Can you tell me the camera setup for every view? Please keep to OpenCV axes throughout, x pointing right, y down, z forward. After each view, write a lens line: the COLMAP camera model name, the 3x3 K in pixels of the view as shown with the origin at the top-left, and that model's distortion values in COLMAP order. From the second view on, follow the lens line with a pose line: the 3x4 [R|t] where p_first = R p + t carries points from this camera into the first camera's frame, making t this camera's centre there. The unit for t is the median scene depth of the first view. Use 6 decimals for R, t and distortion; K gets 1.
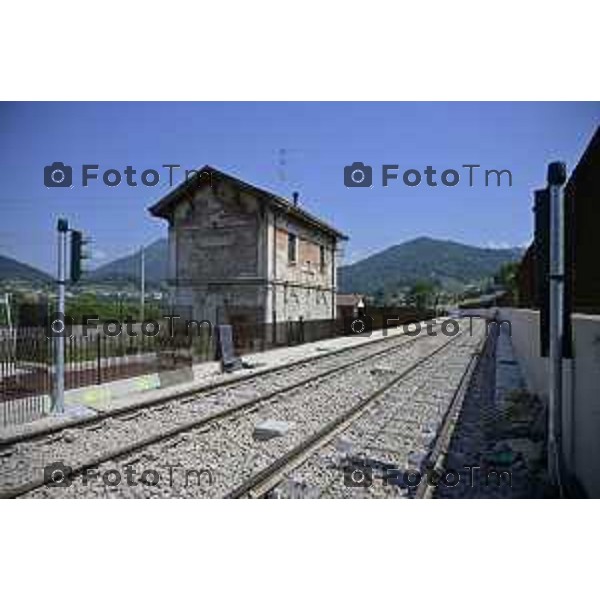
lens RADIAL K [[412.4, 0, 299.8], [0, 412.4, 300.0], [0, 0, 1]] dist [0.022684, 0.001567]
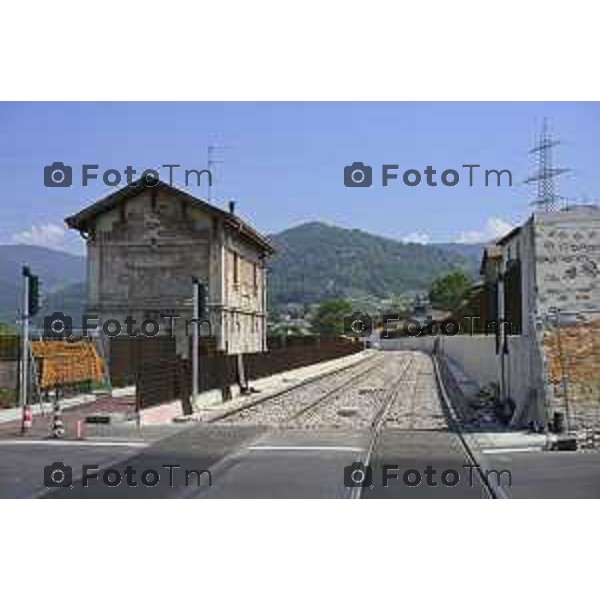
lens RADIAL K [[712.3, 0, 306.0], [0, 712.3, 300.4], [0, 0, 1]] dist [0.033080, 0.000000]
pose [[0.961418, 0.000710, 0.275089, -0.296628], [0.009059, 0.999373, -0.034239, -0.006946], [-0.274941, 0.035410, 0.960809, -0.491823]]
